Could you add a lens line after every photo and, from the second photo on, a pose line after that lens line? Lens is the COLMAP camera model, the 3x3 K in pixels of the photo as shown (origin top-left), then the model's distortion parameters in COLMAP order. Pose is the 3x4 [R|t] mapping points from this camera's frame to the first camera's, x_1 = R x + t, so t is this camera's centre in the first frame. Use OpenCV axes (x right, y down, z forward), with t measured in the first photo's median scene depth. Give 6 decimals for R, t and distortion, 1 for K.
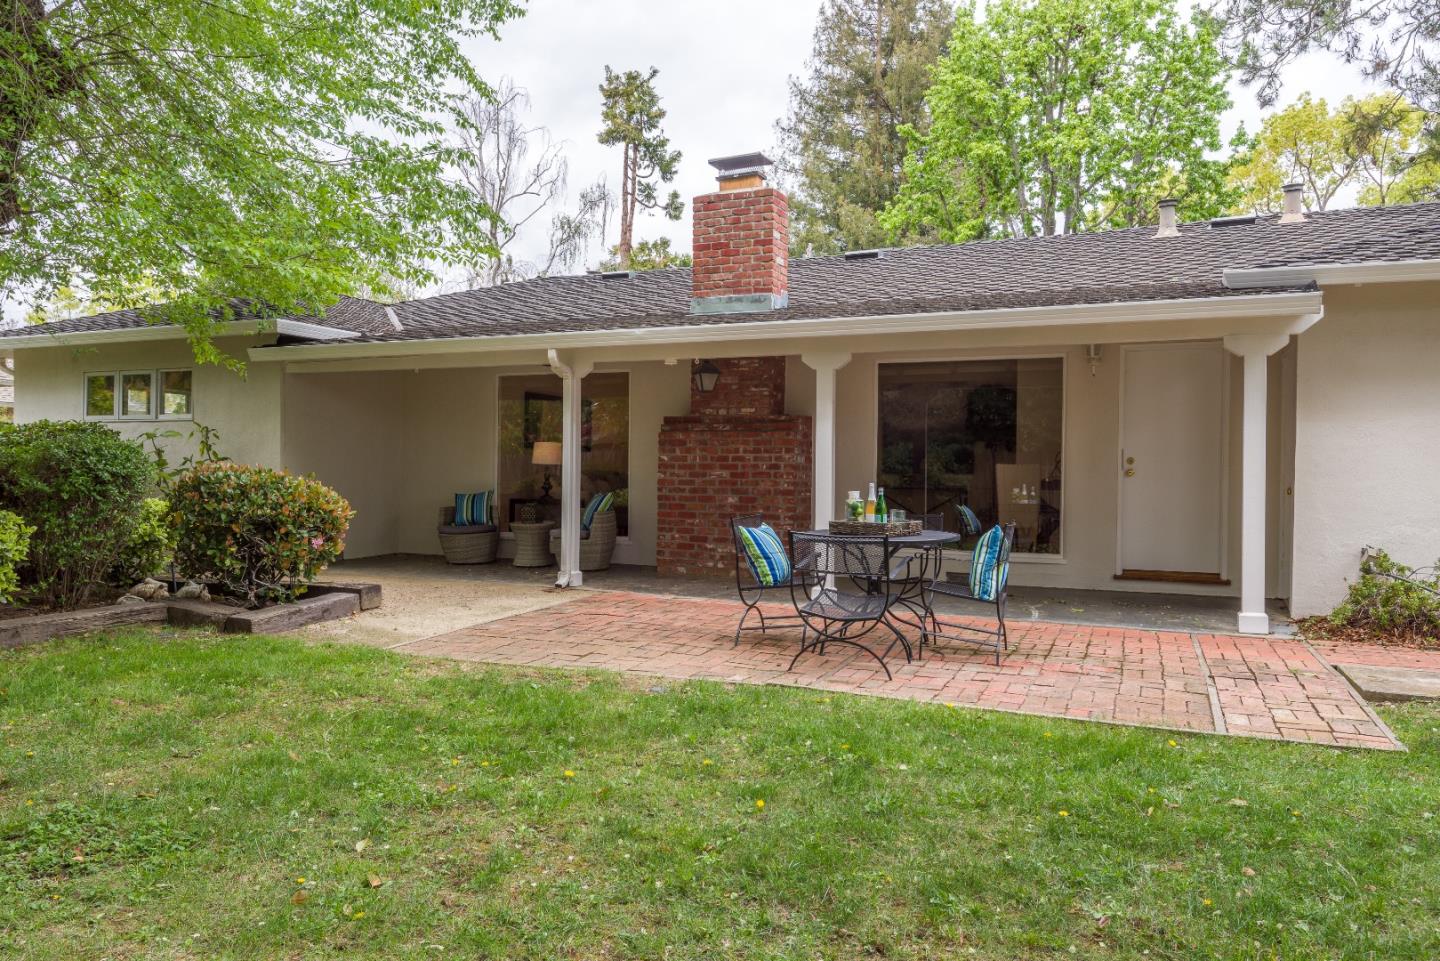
lens RADIAL K [[938.3, 0, 725.6], [0, 938.3, 500.3], [0, 0, 1]] dist [0.001339, 0.001405]
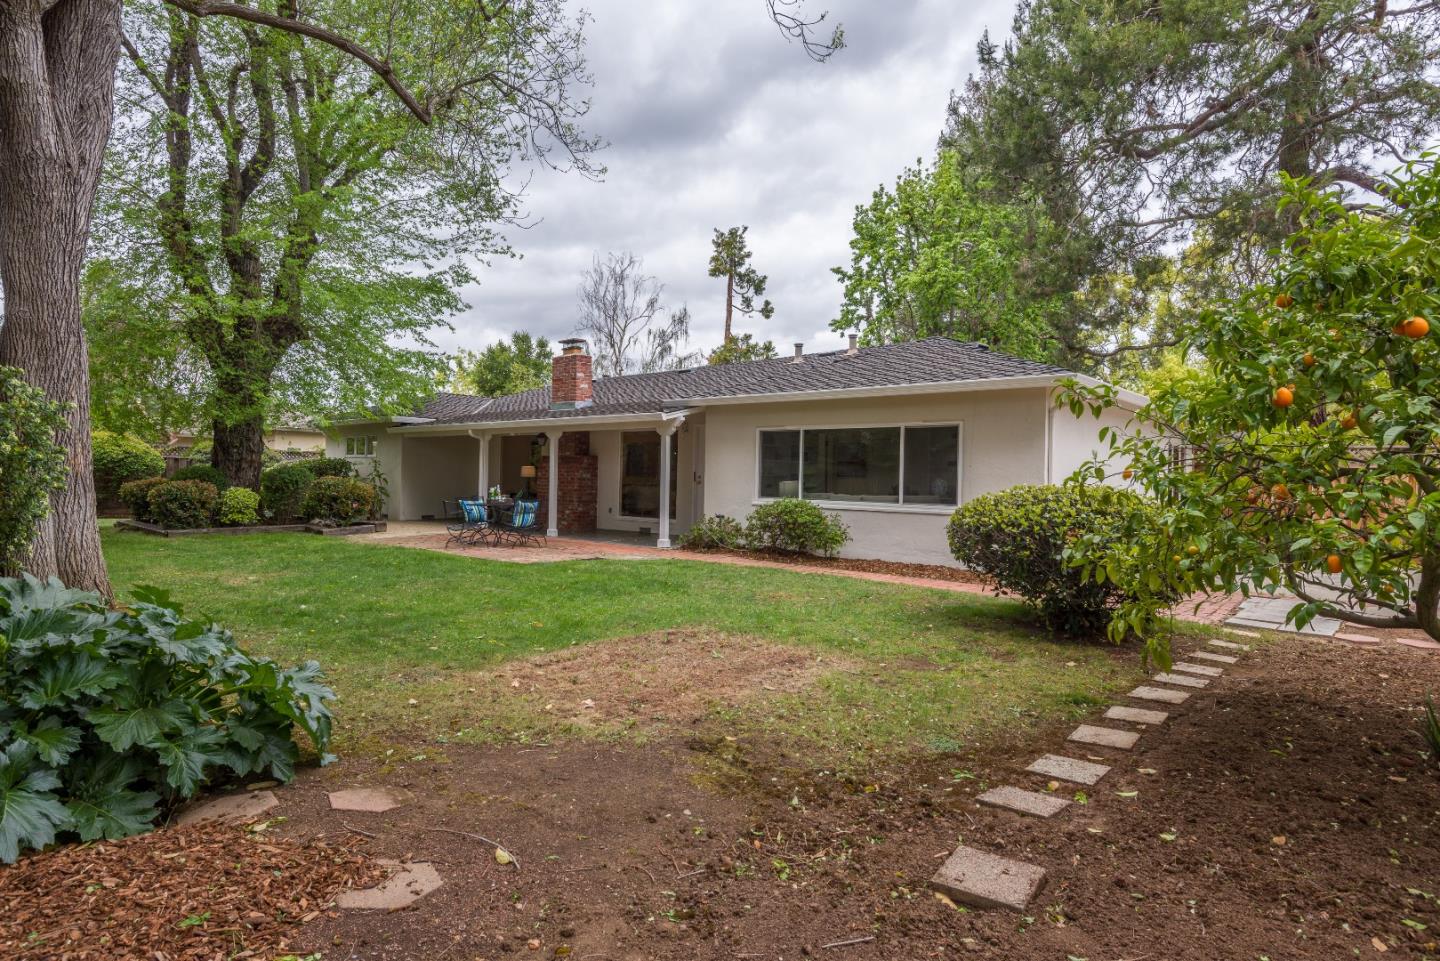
lens RADIAL K [[689.1, 0, 720.0], [0, 689.1, 480.5], [0, 0, 1]] dist [0.036467, -0.023306]
pose [[0.961270, 0.006740, -0.275525, 0.212484], [-0.015247, 0.999470, -0.028747, 0.002538], [0.275186, 0.031835, 0.960864, -0.122506]]
